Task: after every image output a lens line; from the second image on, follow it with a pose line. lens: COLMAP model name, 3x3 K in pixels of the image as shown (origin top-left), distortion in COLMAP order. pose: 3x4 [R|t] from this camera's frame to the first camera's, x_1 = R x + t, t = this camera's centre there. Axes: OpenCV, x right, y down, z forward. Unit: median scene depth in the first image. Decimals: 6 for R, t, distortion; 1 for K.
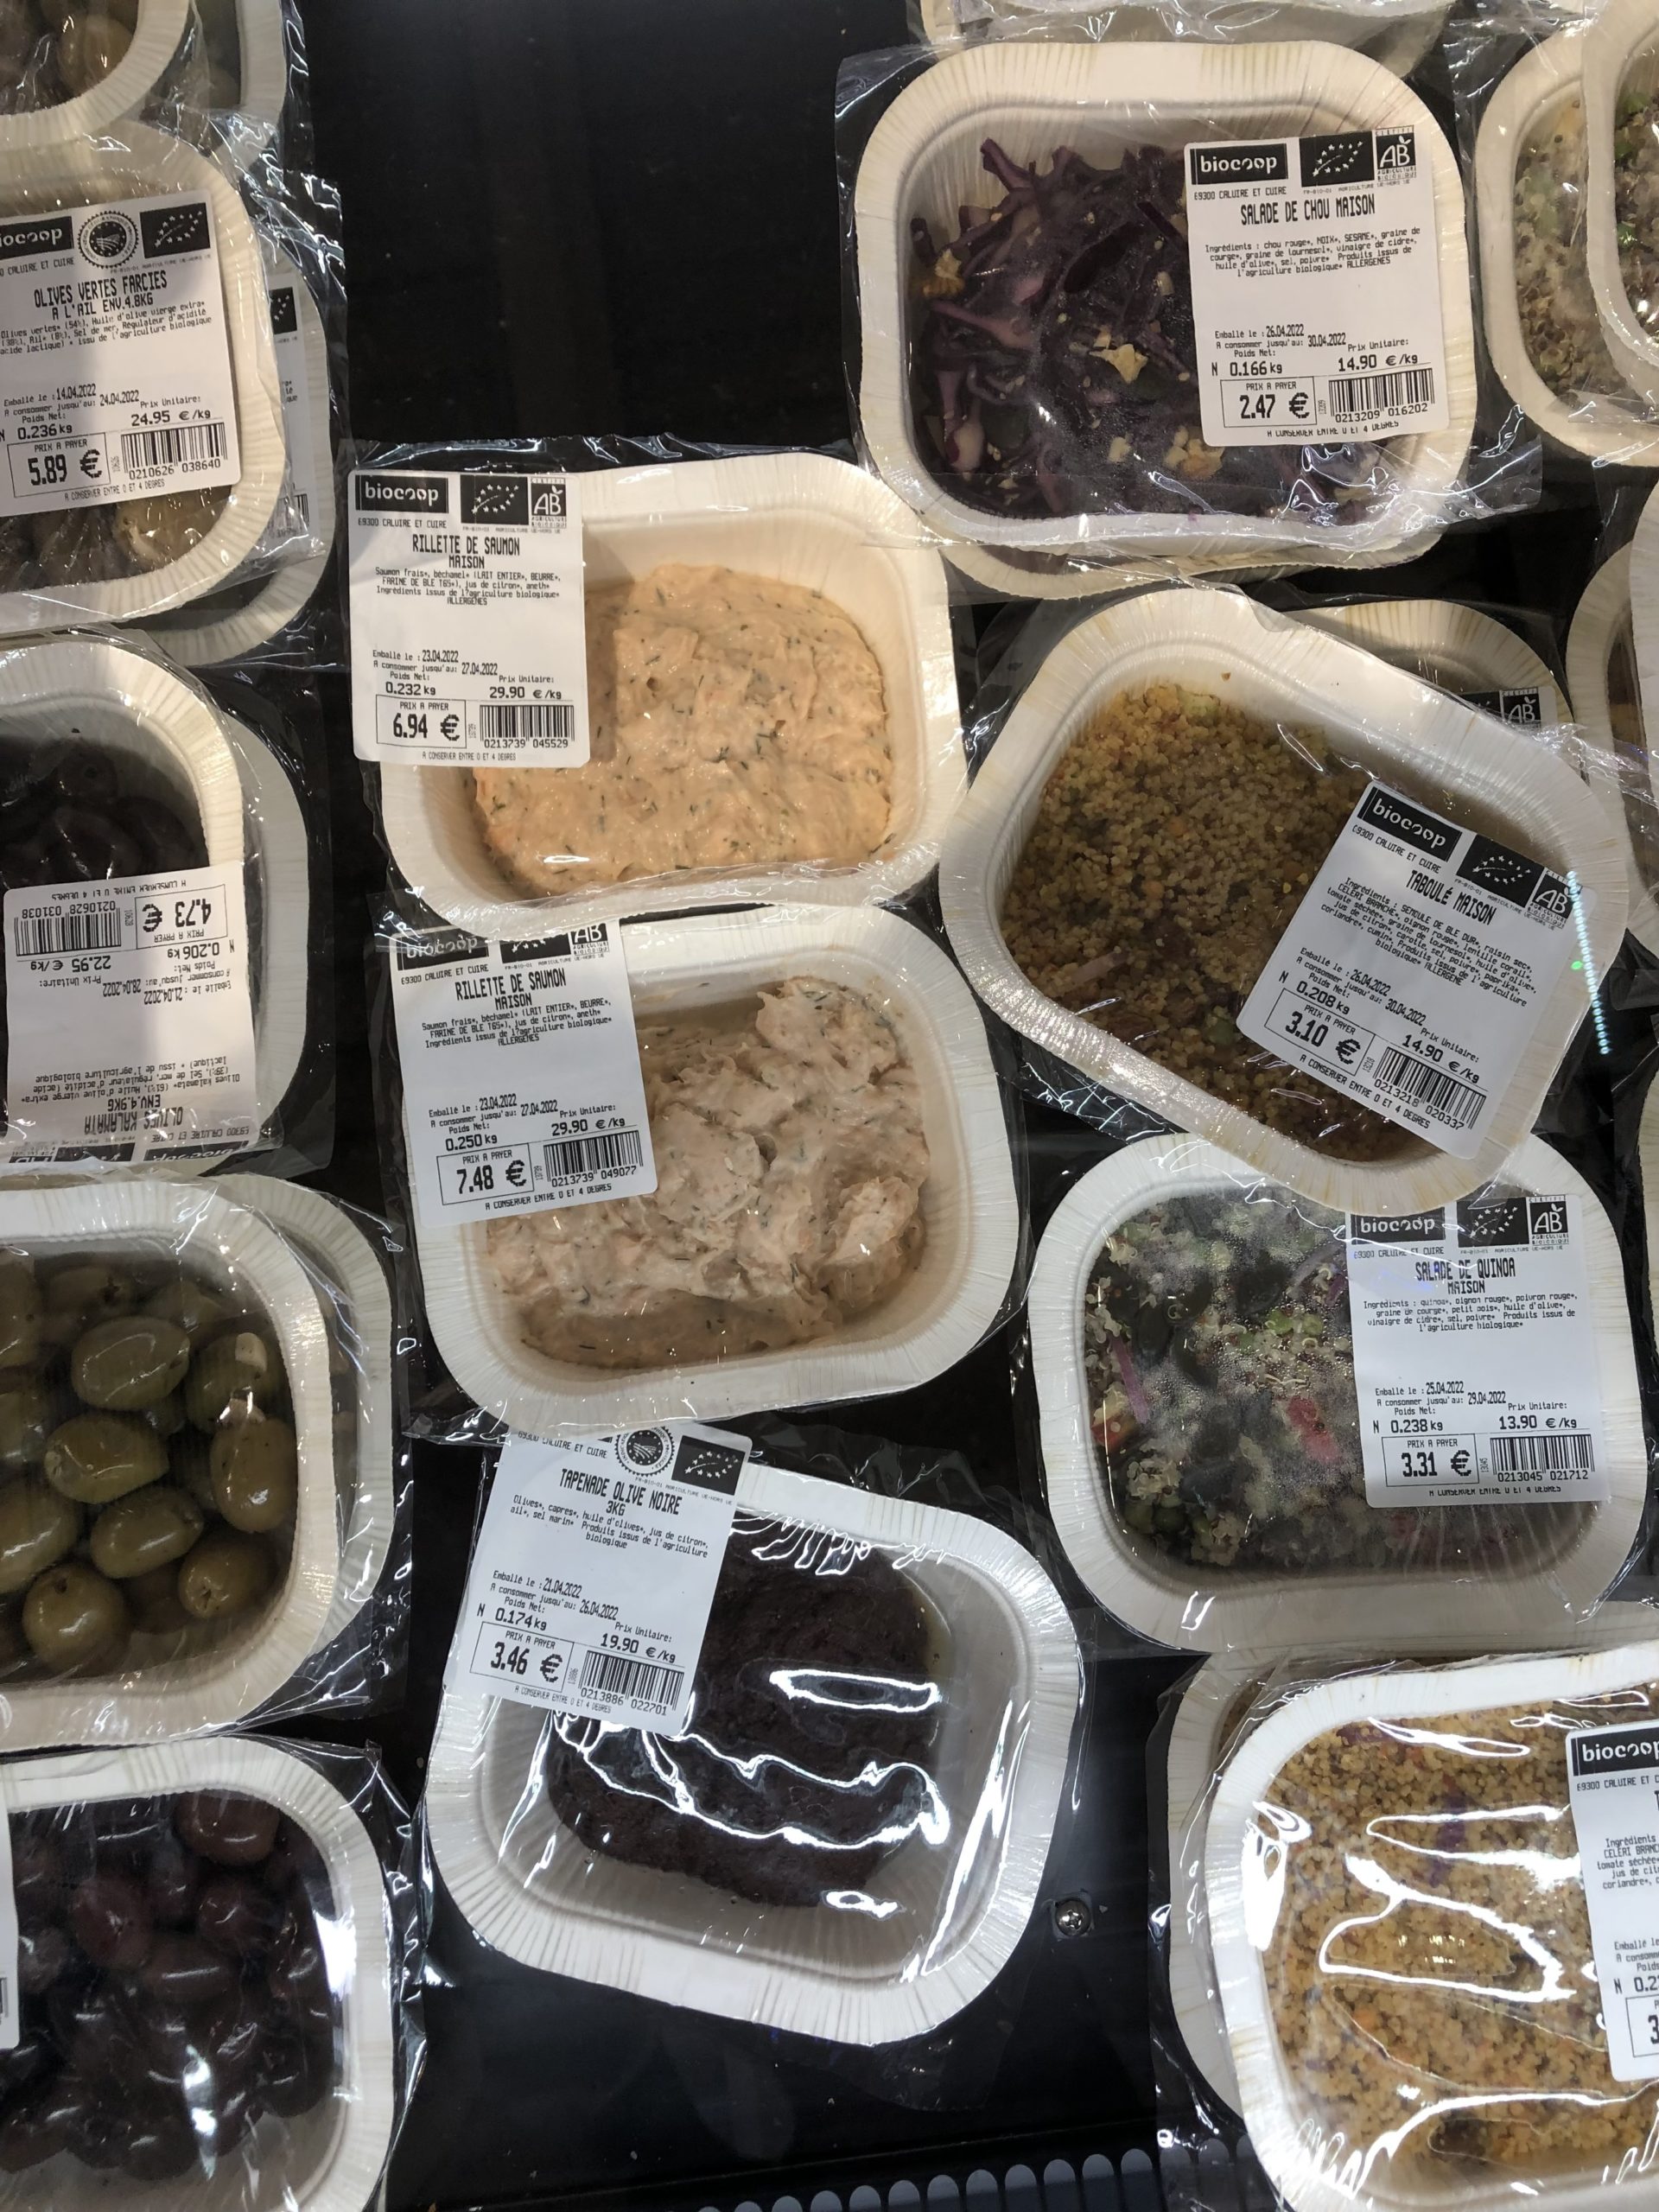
lens RADIAL K [[1847.2, 0, 829.5], [0, 1847.2, 1106.0], [0, 0, 1]] dist [0.010763, -0.002729]
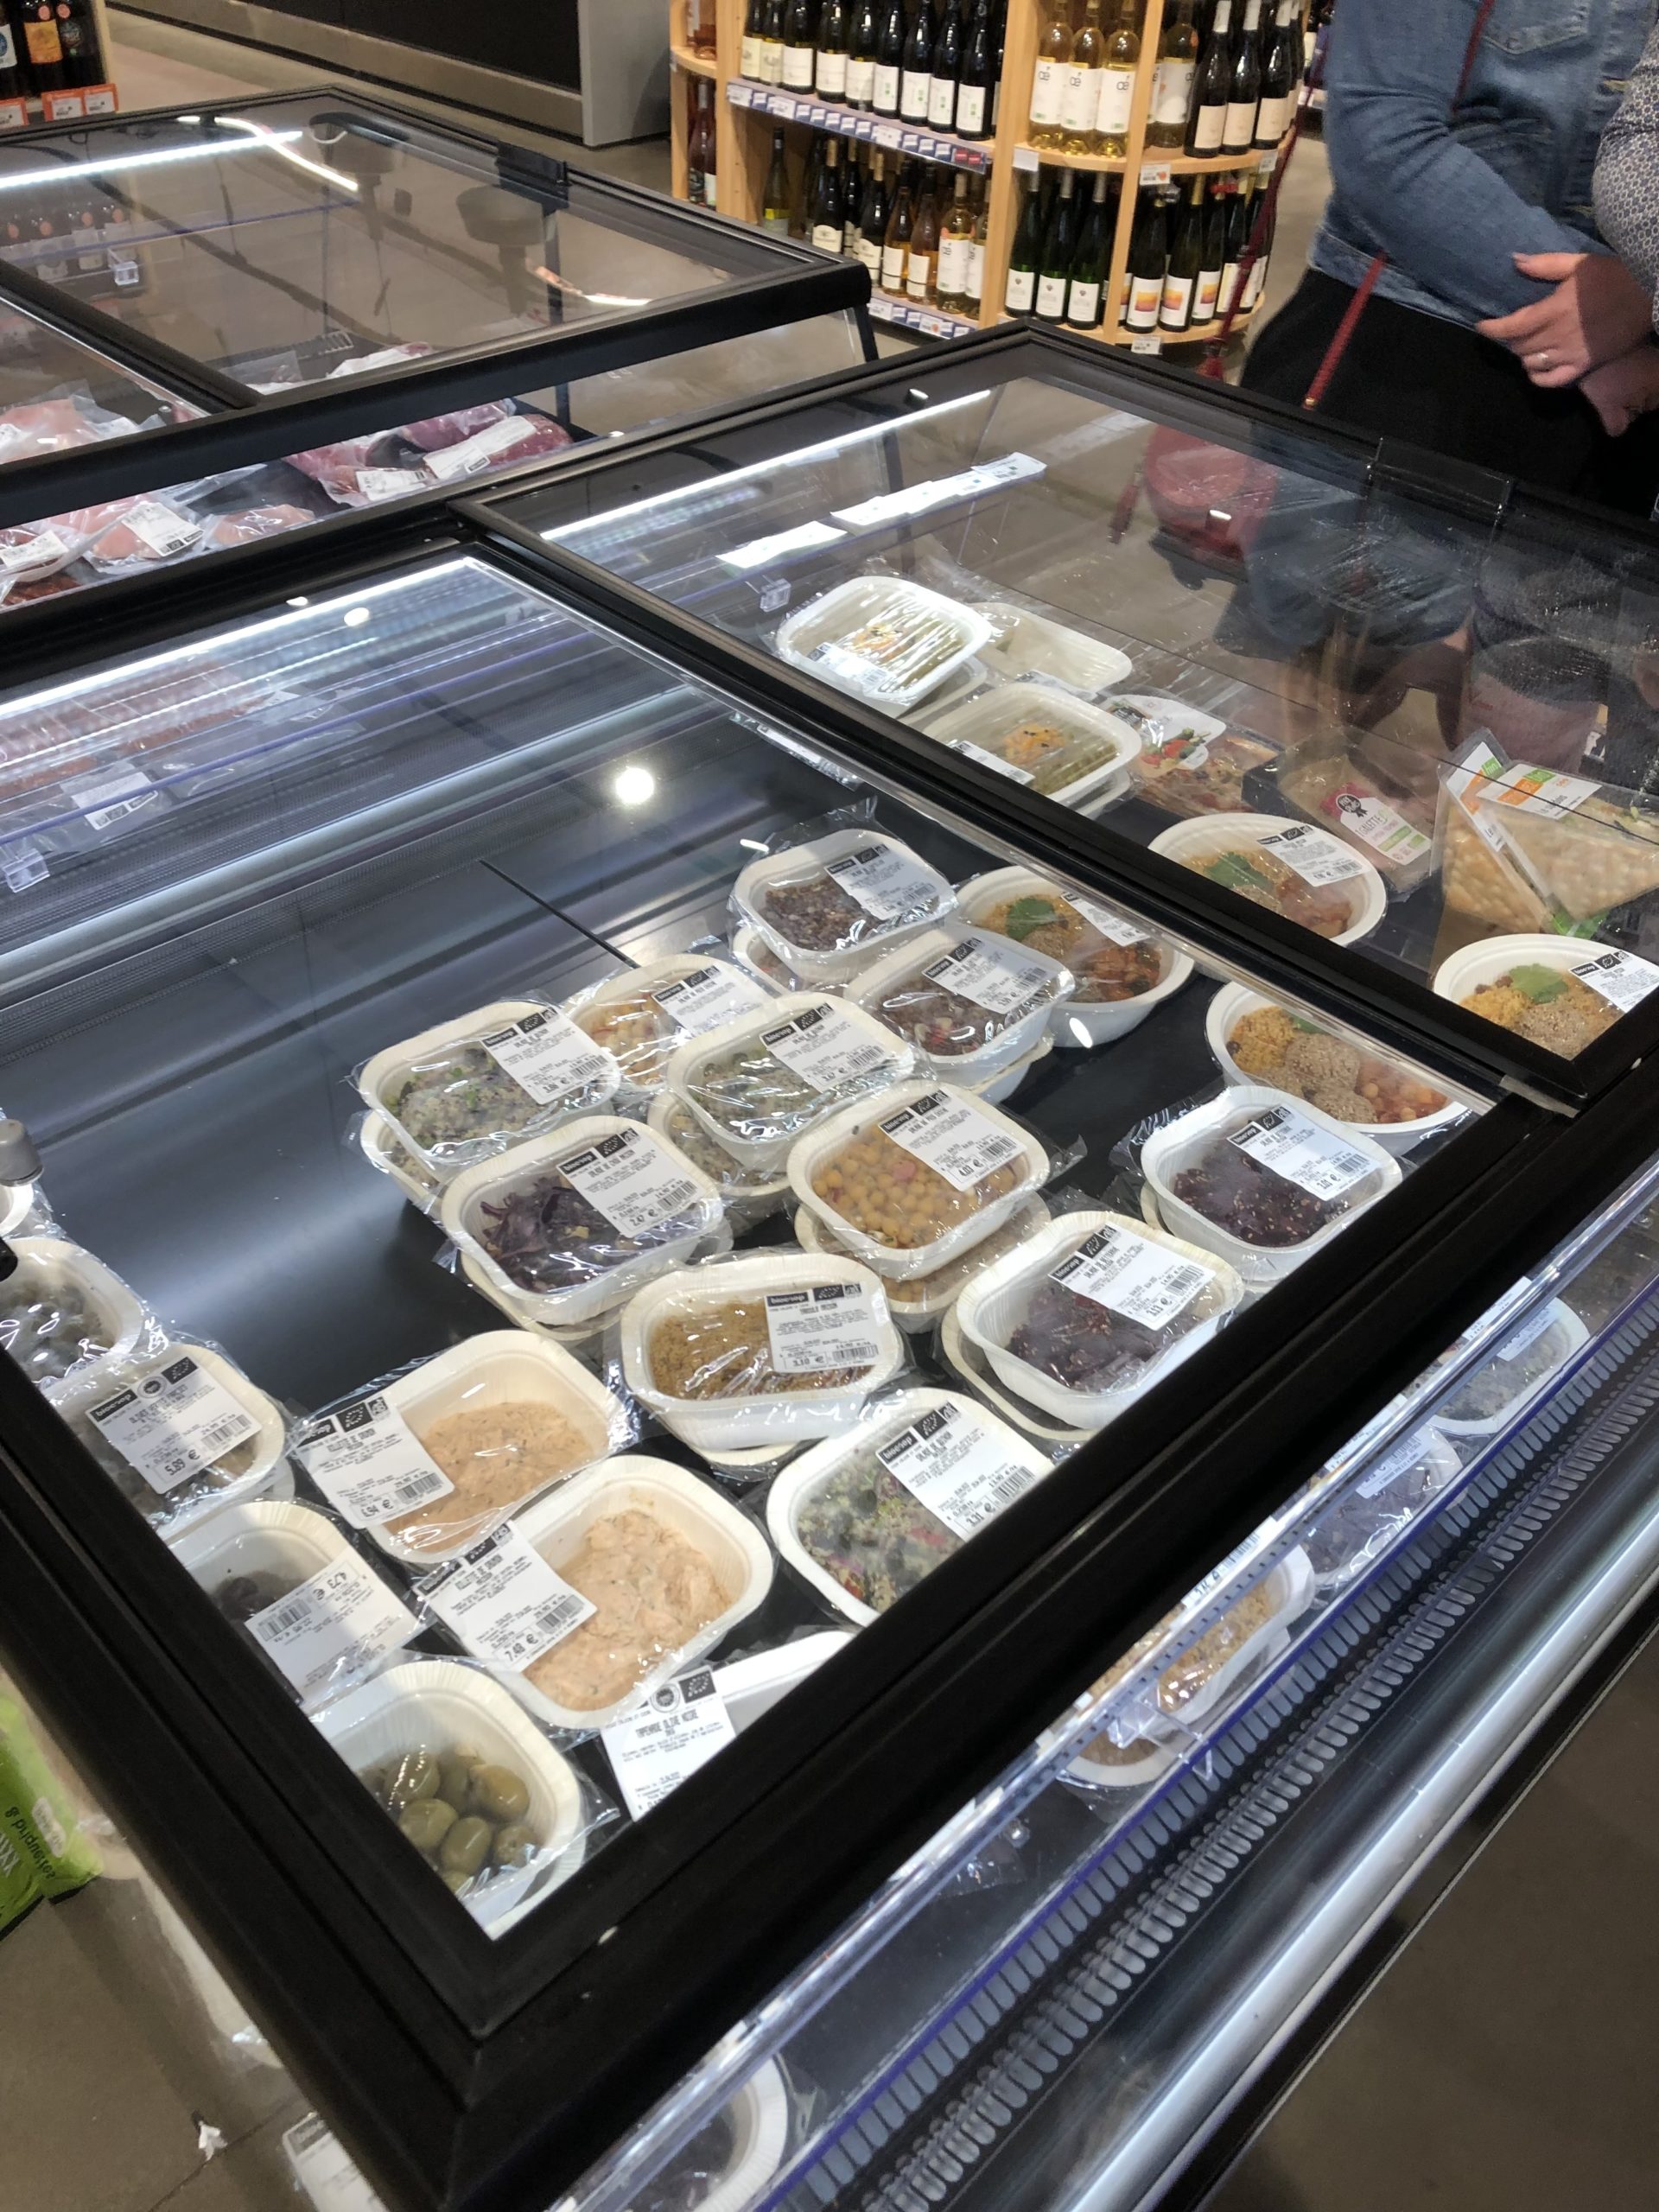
lens RADIAL K [[1895.0, 0, 829.5], [0, 1895.0, 1106.0], [0, 0, 1]] dist [0.039691, -0.000462]
pose [[0.793502, -0.378861, 0.476255, -0.670184], [0.601839, 0.604582, -0.521796, 0.942843], [-0.090246, 0.700675, 0.707750, -0.855407]]
